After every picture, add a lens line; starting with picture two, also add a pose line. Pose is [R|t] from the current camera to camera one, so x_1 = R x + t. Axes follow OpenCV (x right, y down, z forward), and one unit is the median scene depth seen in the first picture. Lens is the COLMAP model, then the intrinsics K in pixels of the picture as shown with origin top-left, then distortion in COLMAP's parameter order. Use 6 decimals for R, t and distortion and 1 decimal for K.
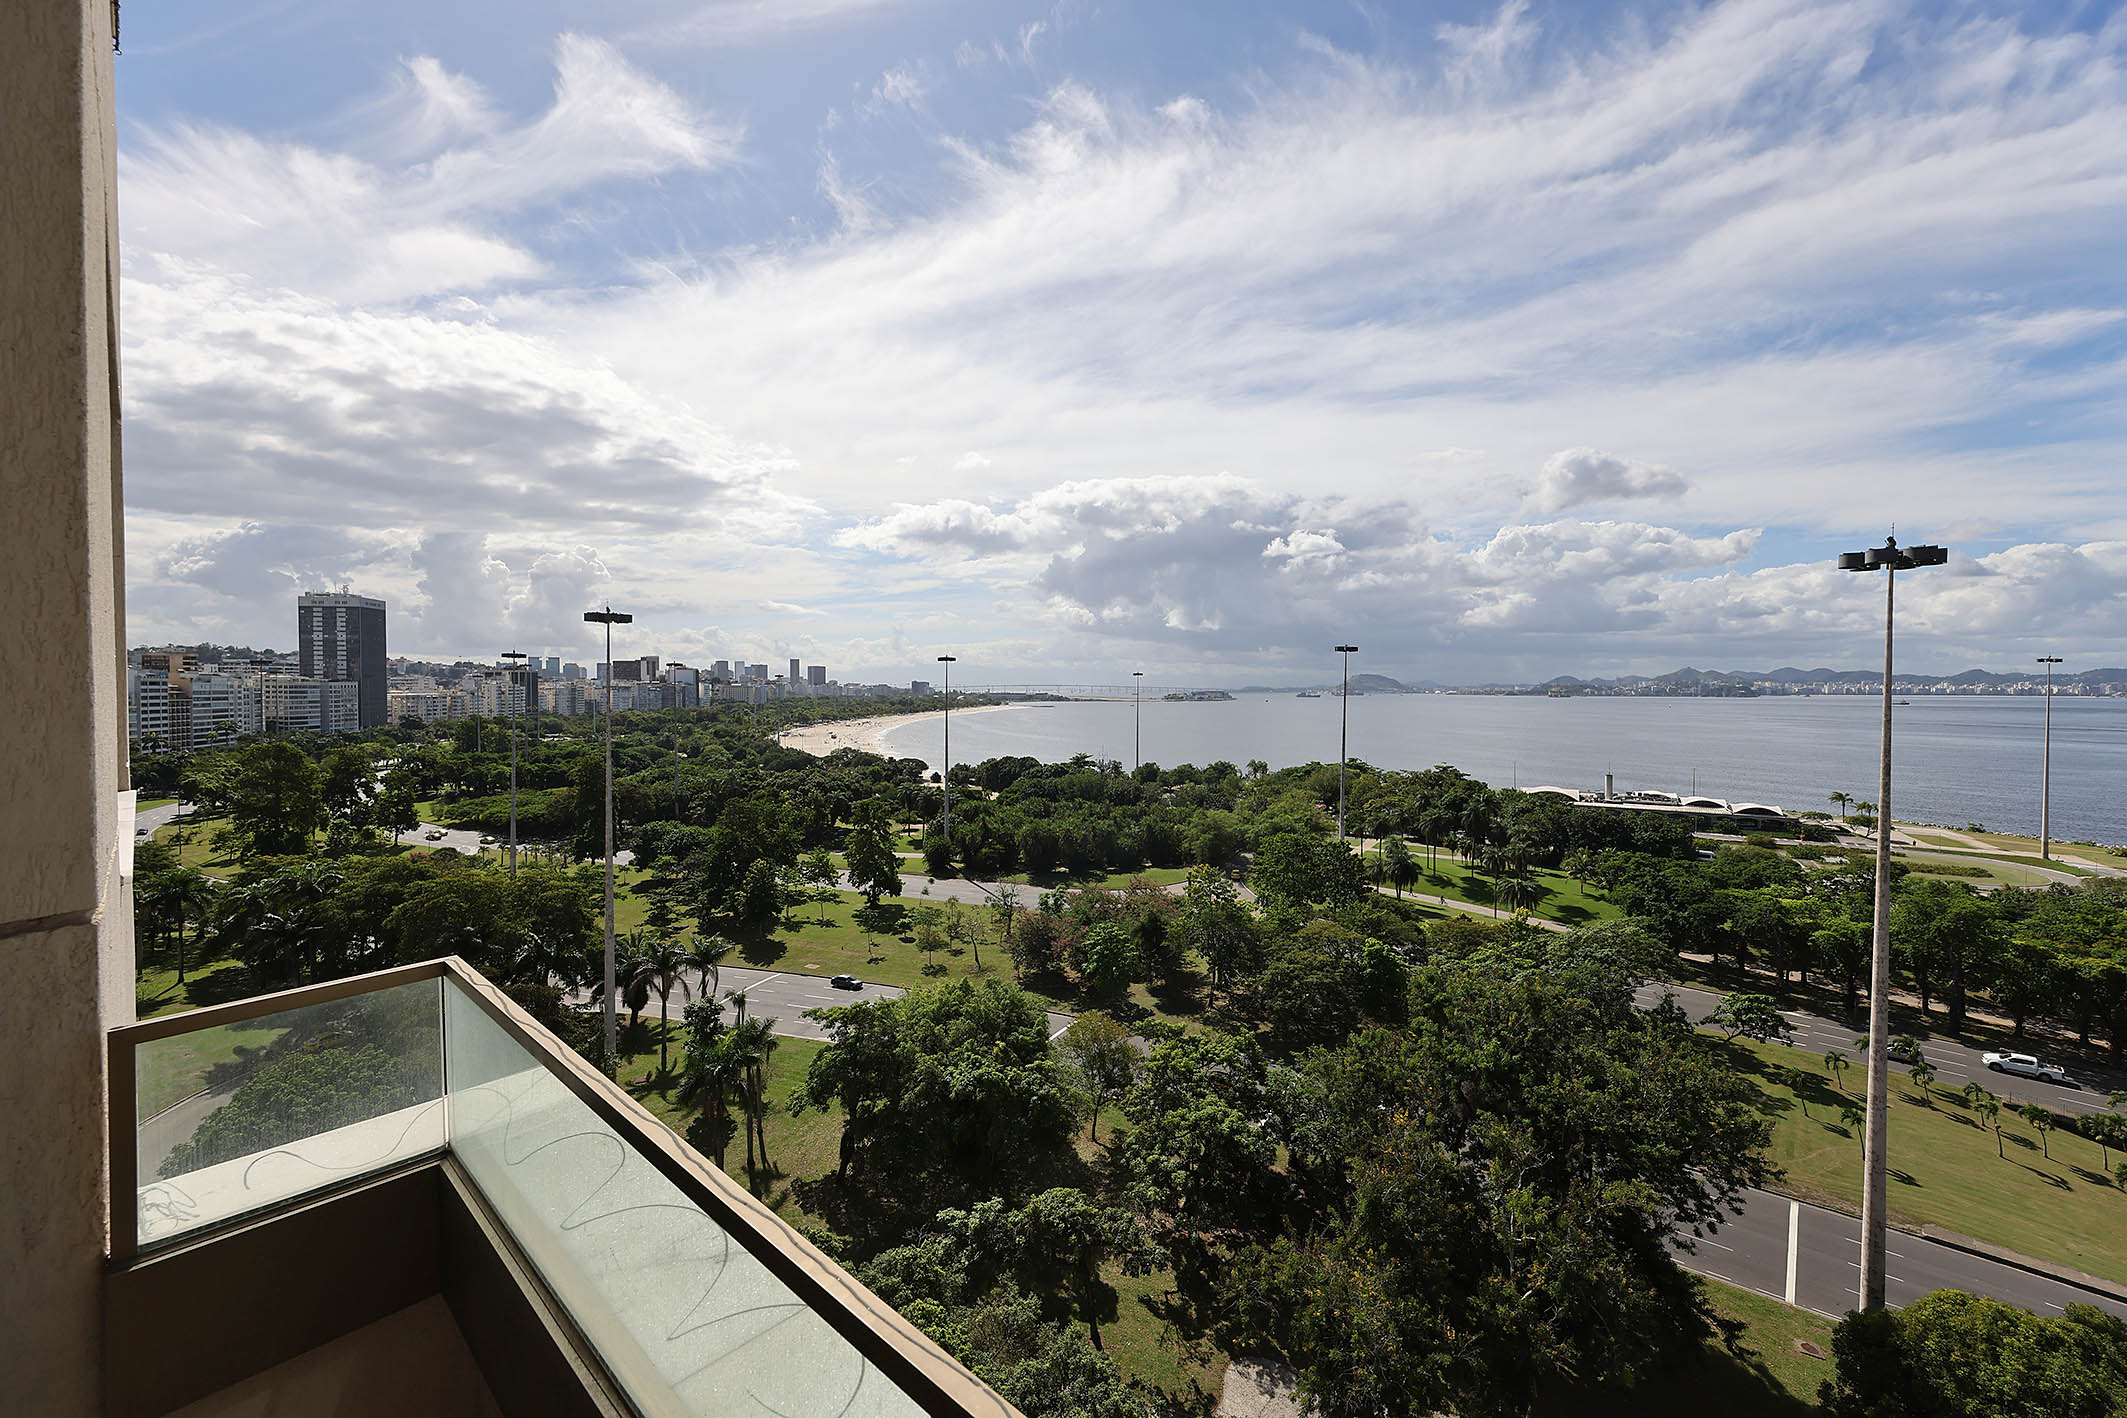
lens RADIAL K [[837.6, 0, 1124.6], [0, 837.6, 679.7], [0, 0, 1]] dist [-0.000185, 0.000115]
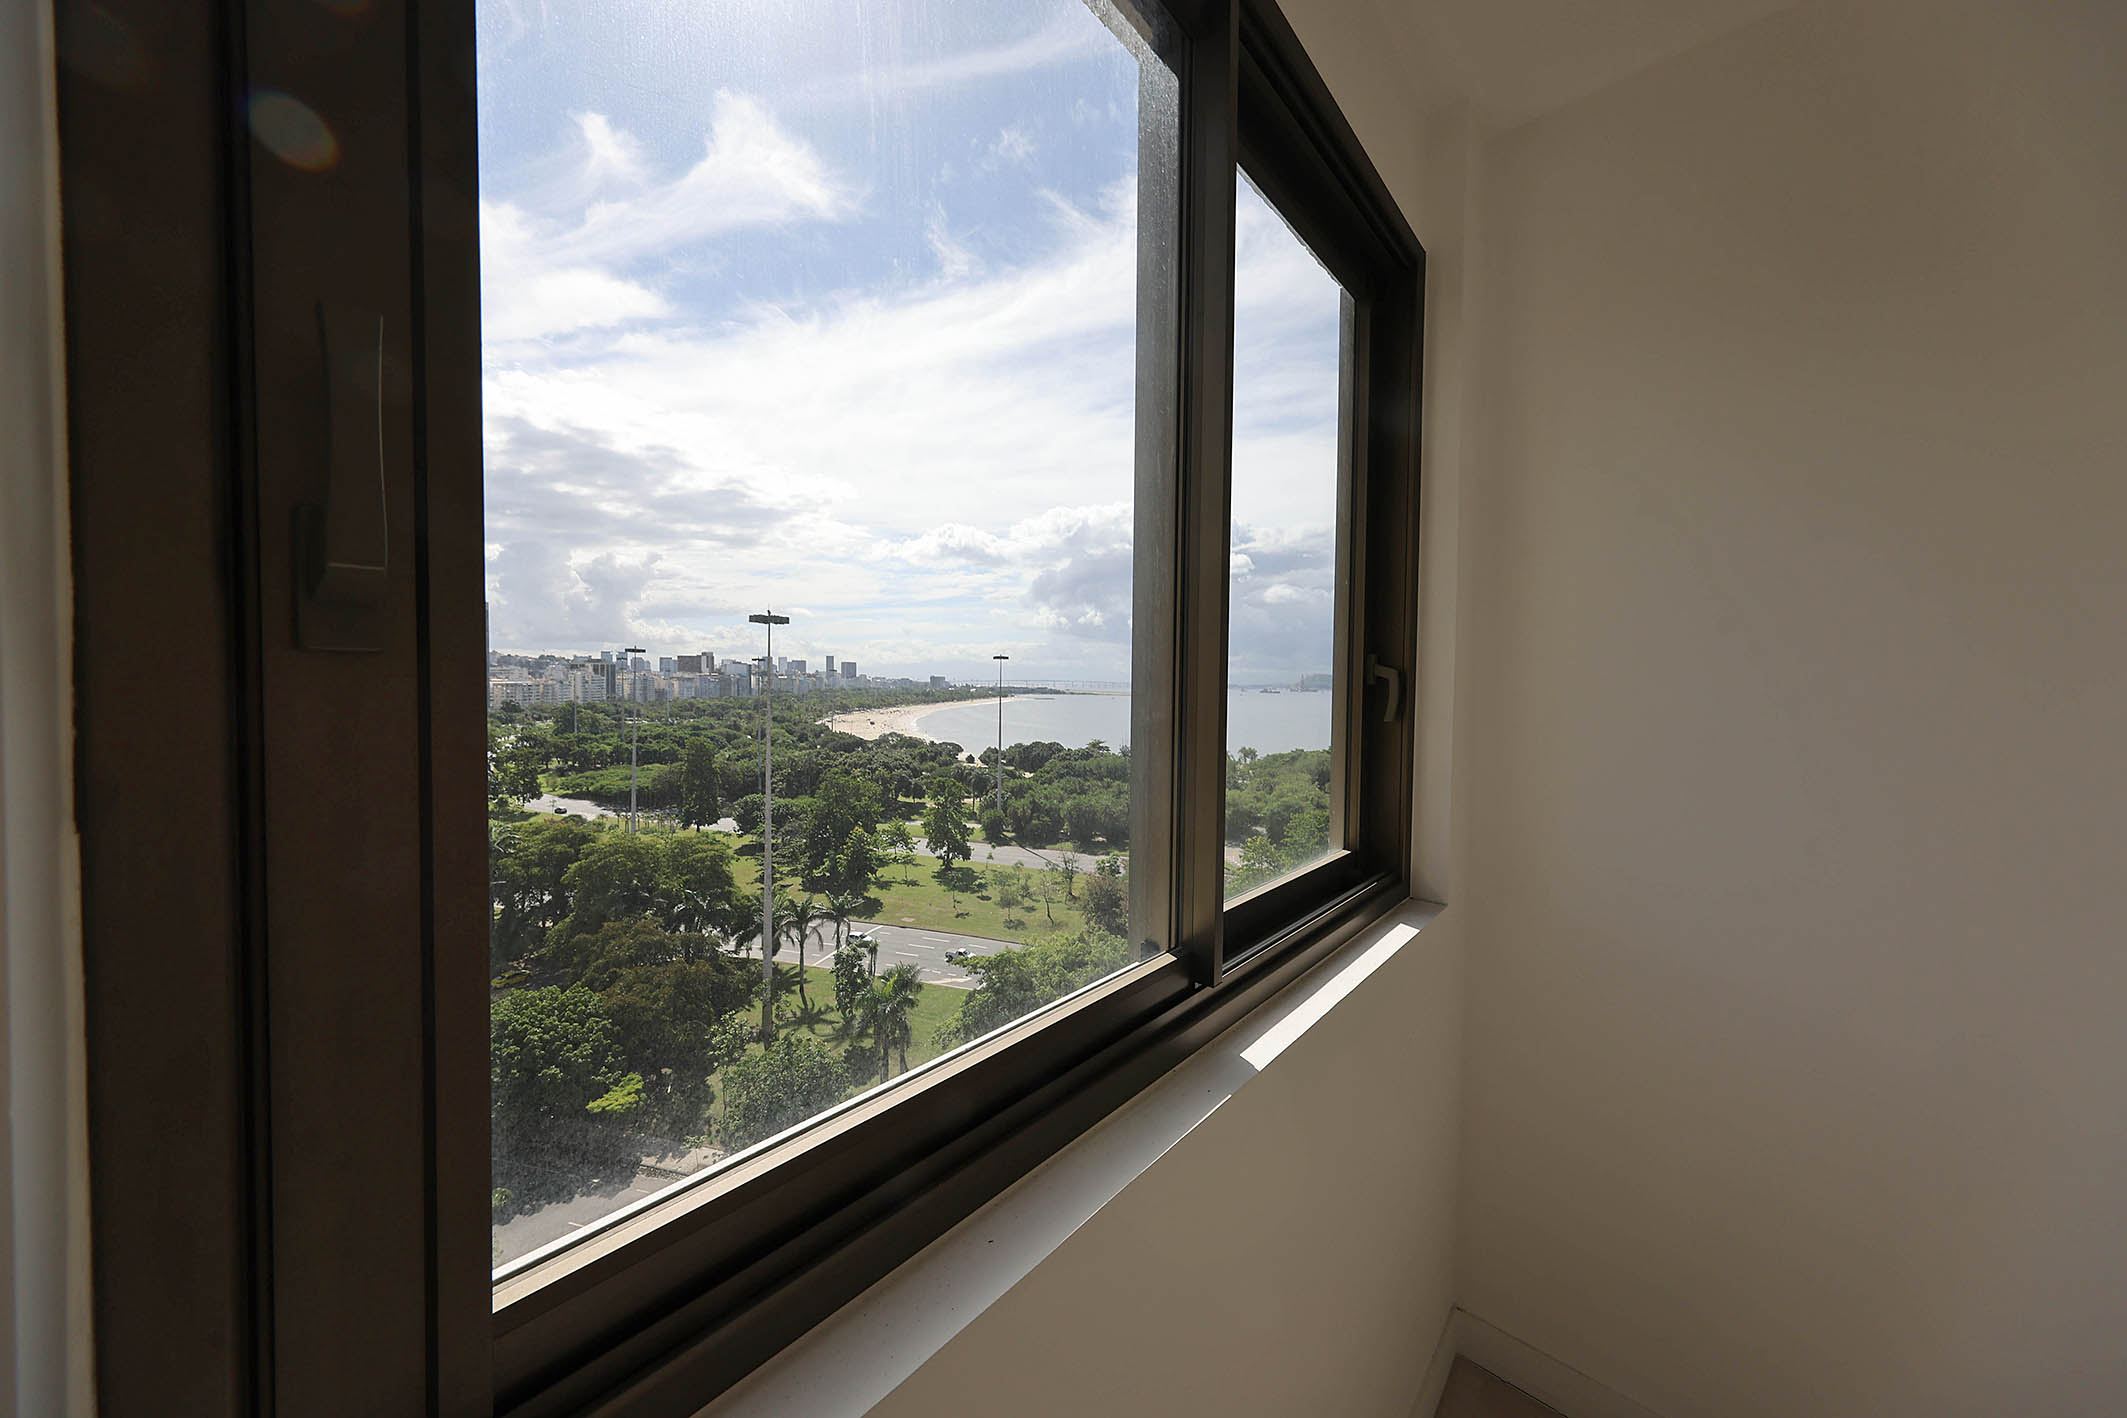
lens RADIAL K [[715.9, 0, 1065.4], [0, 715.9, 702.8], [0, 0, 1]] dist [0.001785, -0.000050]
pose [[0.999915, 0.010693, -0.007519, -0.117334], [-0.010407, 0.999255, 0.037169, 0.000655], [0.007911, -0.037087, 0.999281, 0.011736]]
